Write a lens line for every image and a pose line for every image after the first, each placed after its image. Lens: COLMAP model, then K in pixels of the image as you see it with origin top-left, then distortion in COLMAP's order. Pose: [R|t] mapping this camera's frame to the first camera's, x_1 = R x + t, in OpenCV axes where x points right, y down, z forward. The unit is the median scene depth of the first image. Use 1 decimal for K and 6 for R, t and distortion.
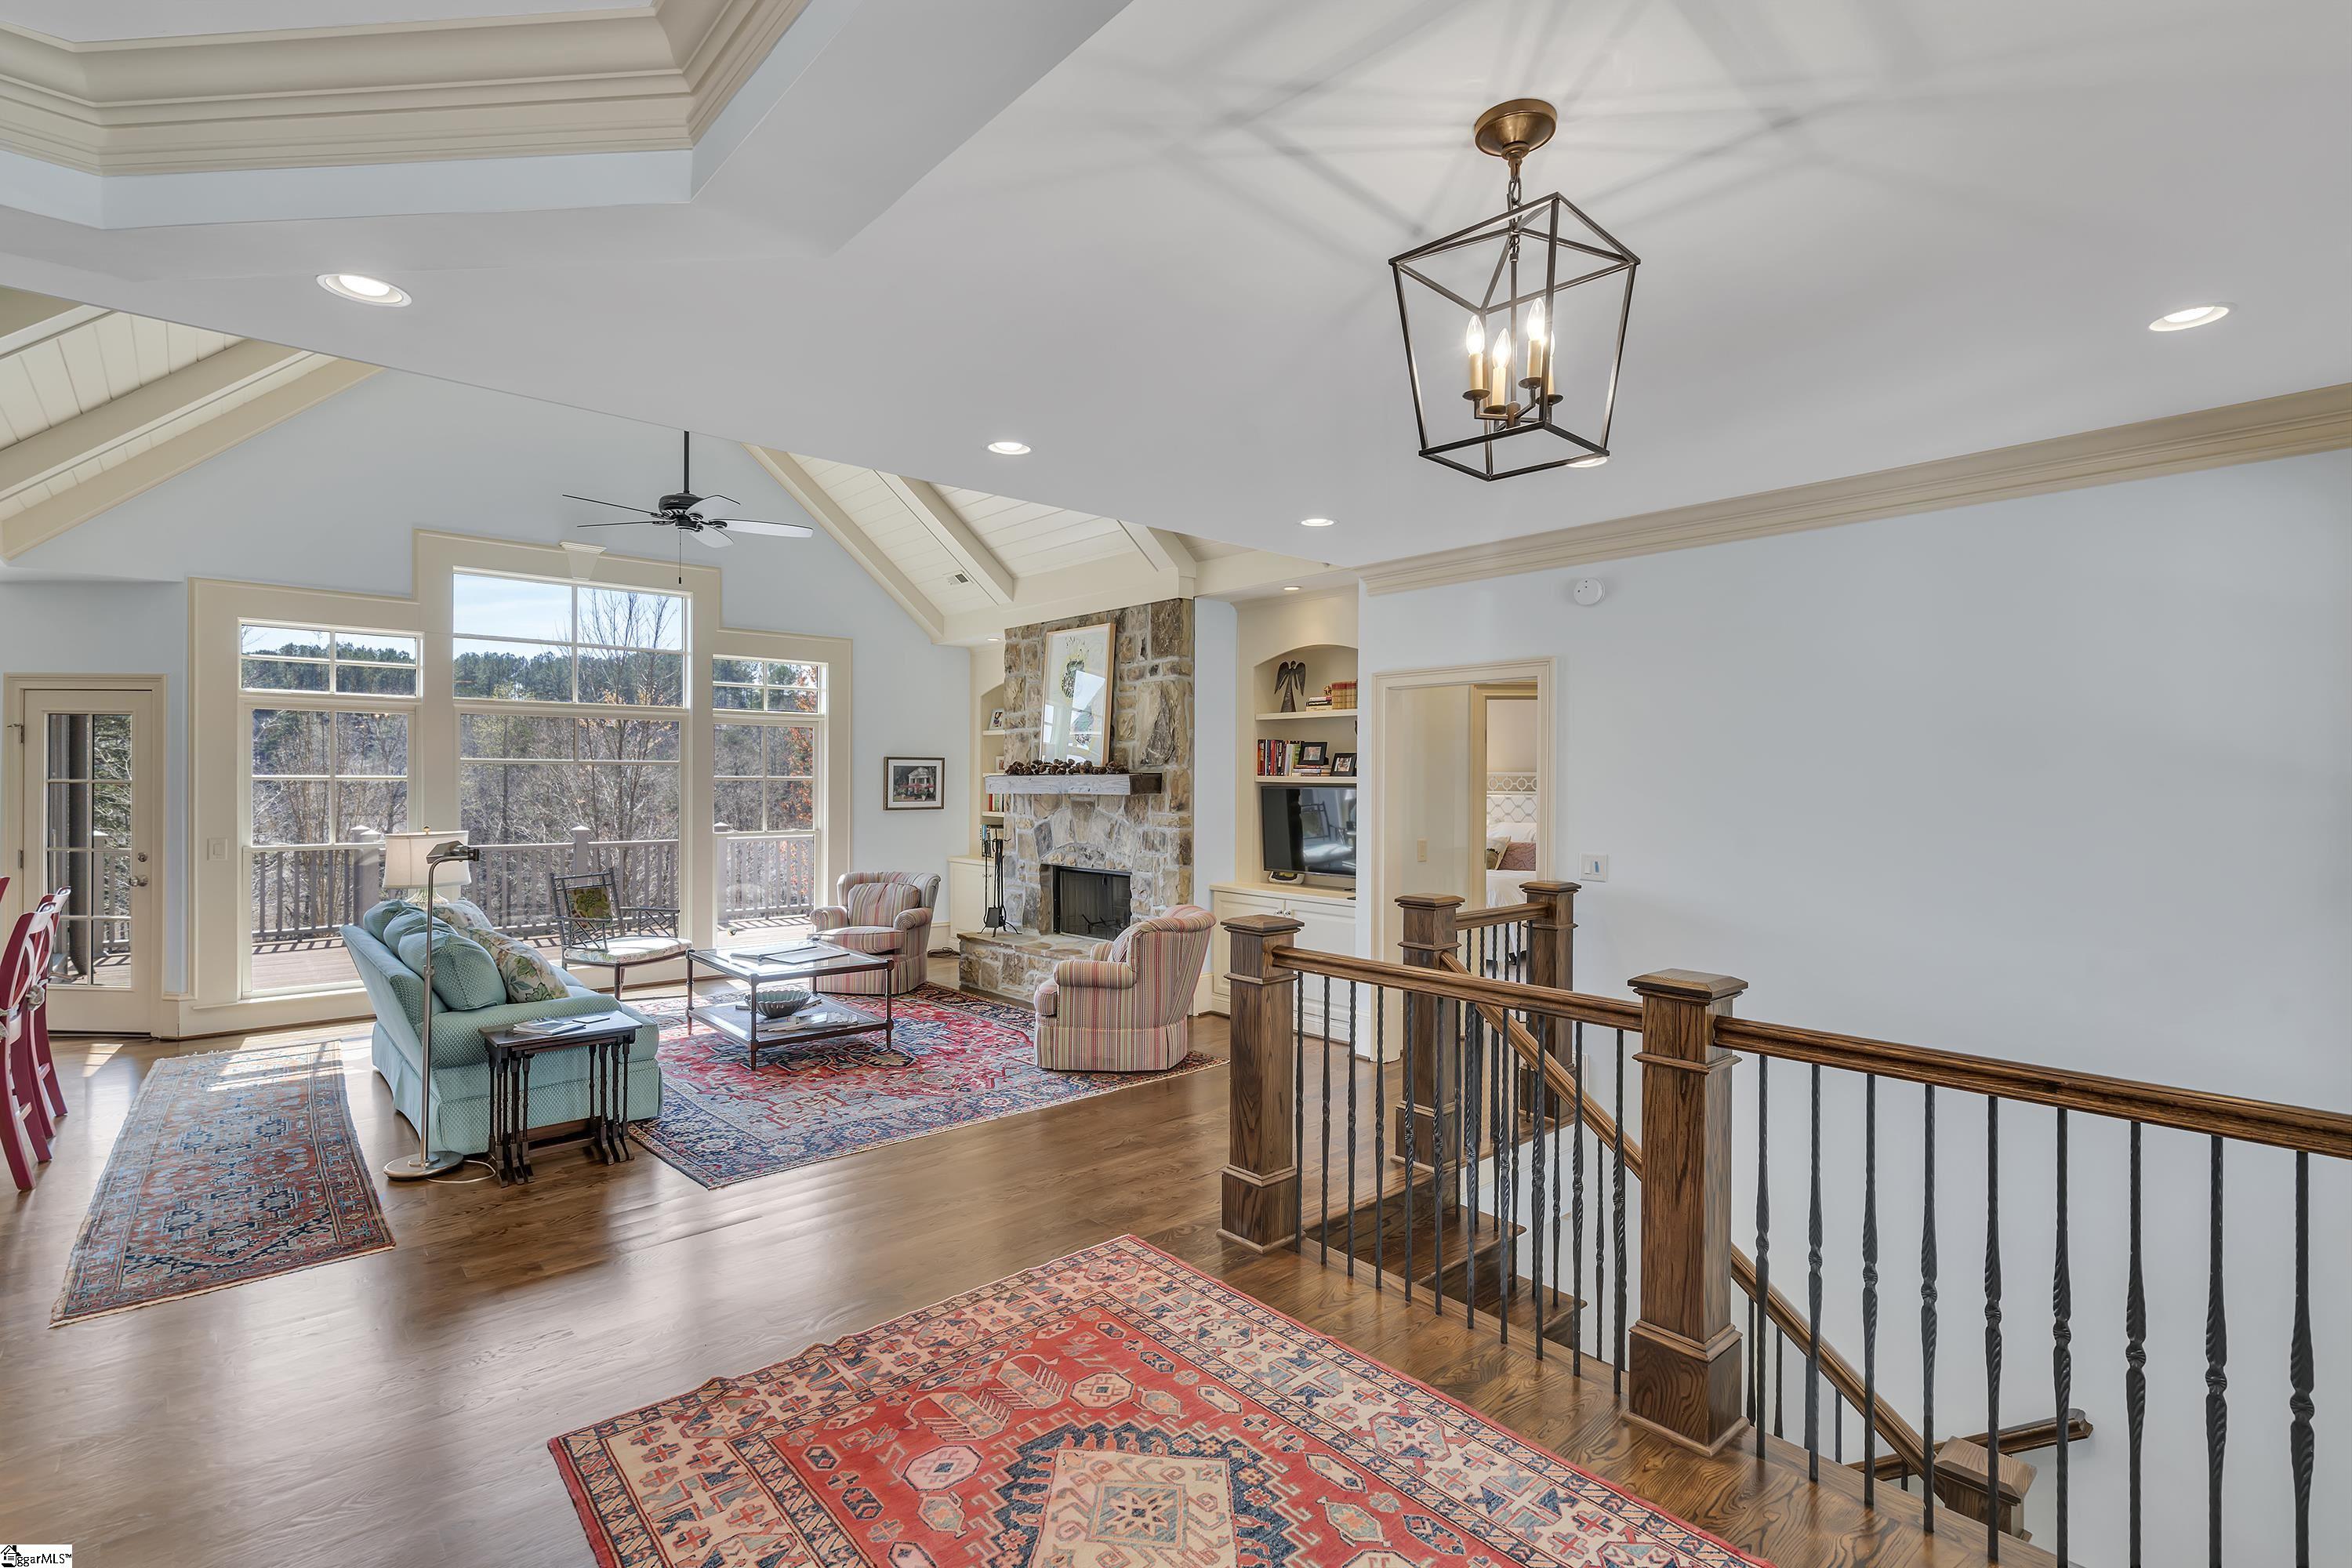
lens RADIAL K [[1091.2, 0, 1176.6], [0, 1091.2, 784.3], [0, 0, 1]] dist [-0.002039, 0.002561]
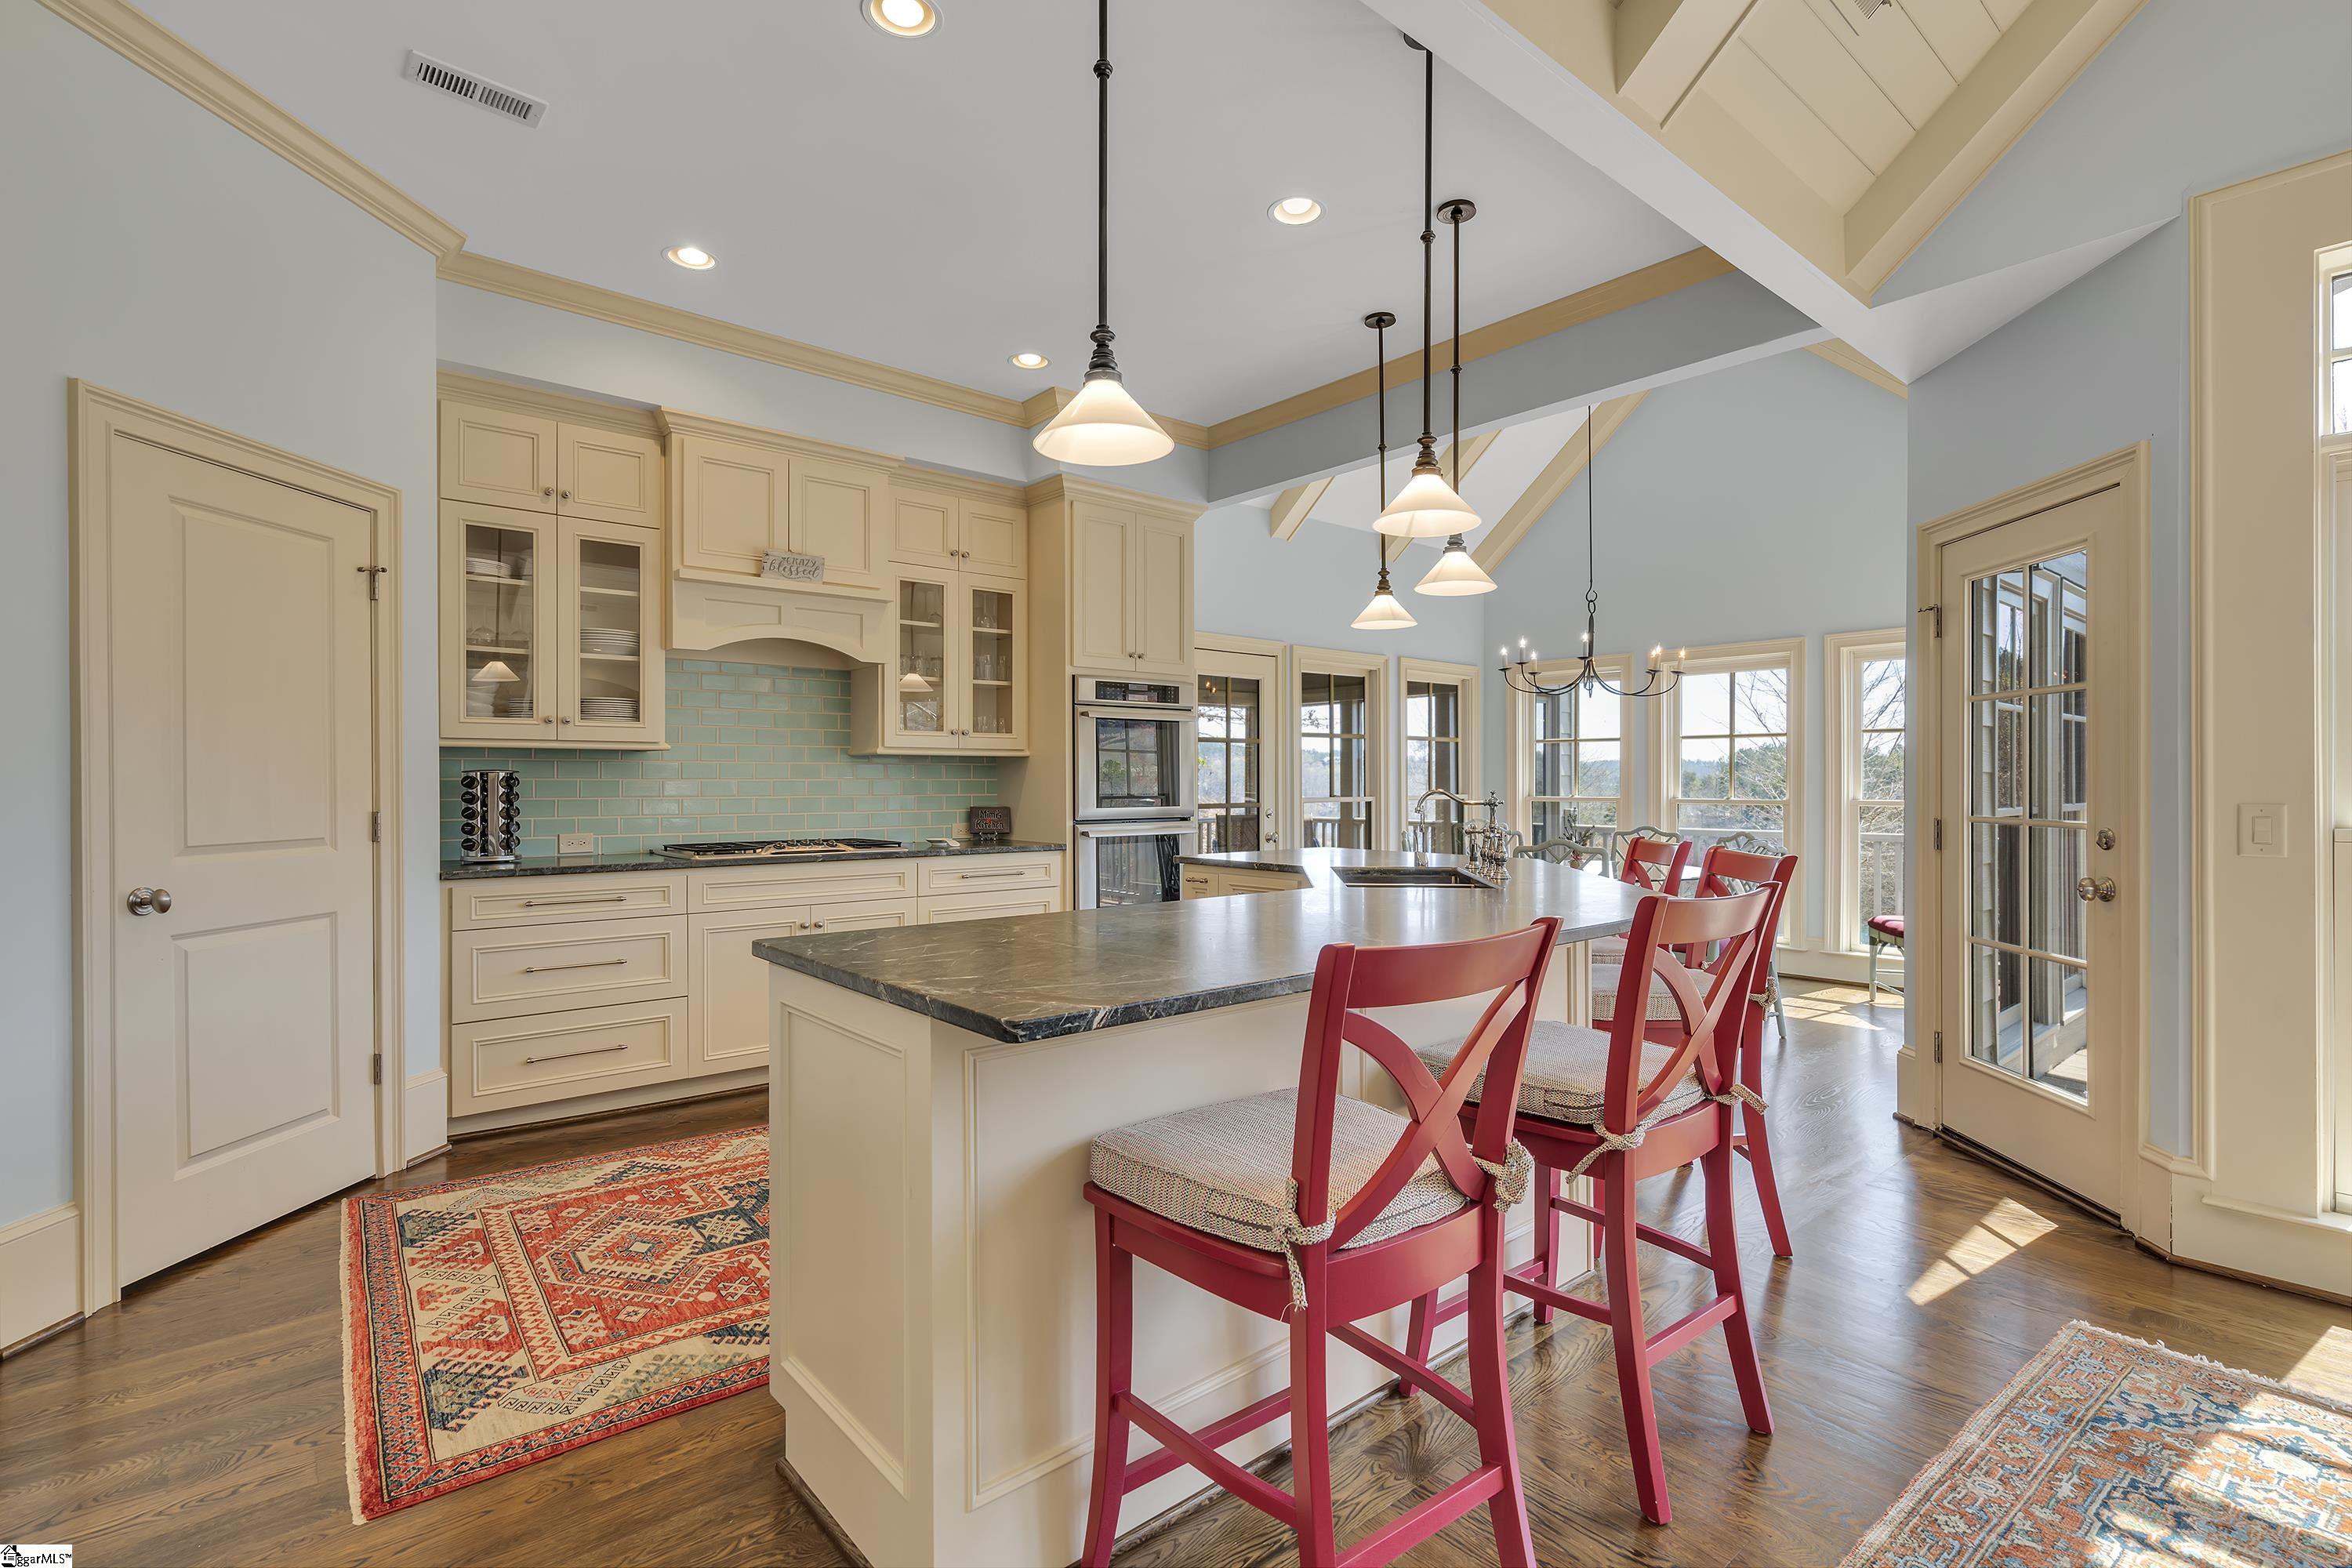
lens RADIAL K [[1091.2, 0, 1184.7], [0, 1091.2, 785.2], [0, 0, 1]] dist [-0.002039, 0.002561]
pose [[-0.016666, -0.002807, -0.999857, -0.423050], [-0.000195, 0.999996, -0.002804, 0.039895], [0.999861, 0.000148, -0.016667, 0.551161]]
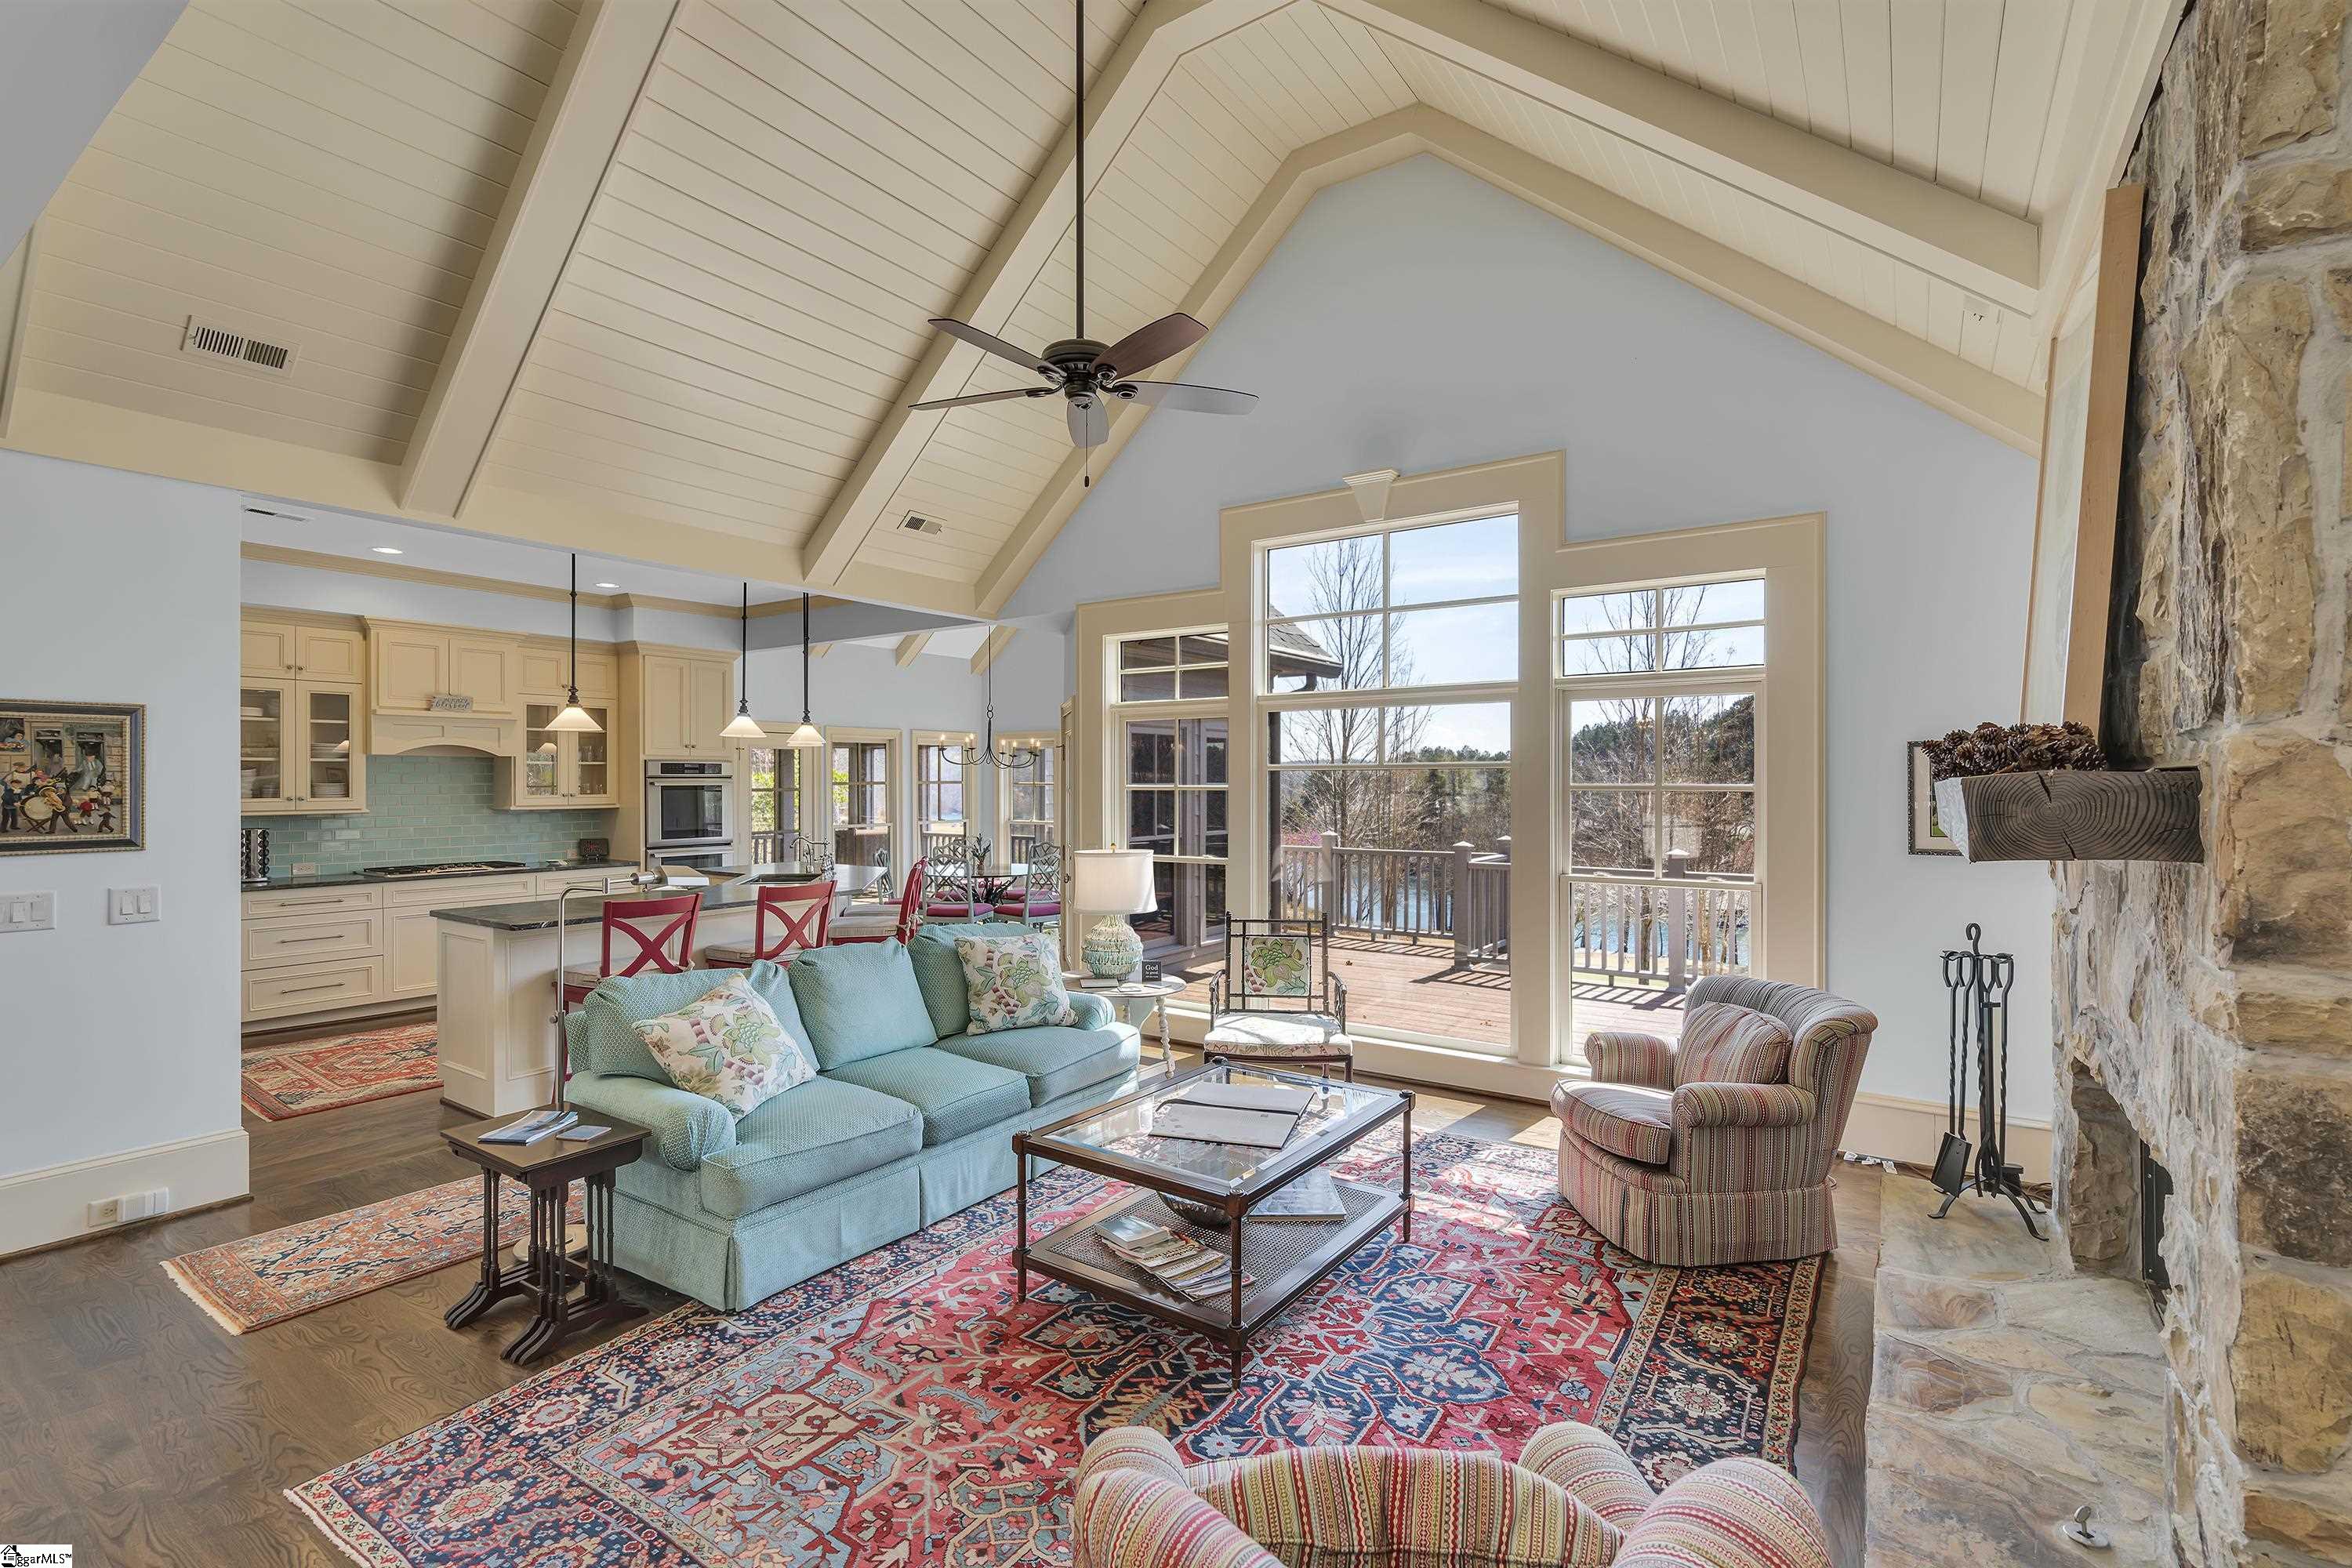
lens RADIAL K [[1060.2, 0, 1188.2], [0, 1060.2, 784.8], [0, 0, 1]] dist [-0.002018, 0.000814]
pose [[0.235573, -0.000643, -0.971856, 0.142185], [0.000375, 1.000000, -0.000571, -0.007808], [0.971856, -0.000230, 0.235574, 0.775792]]
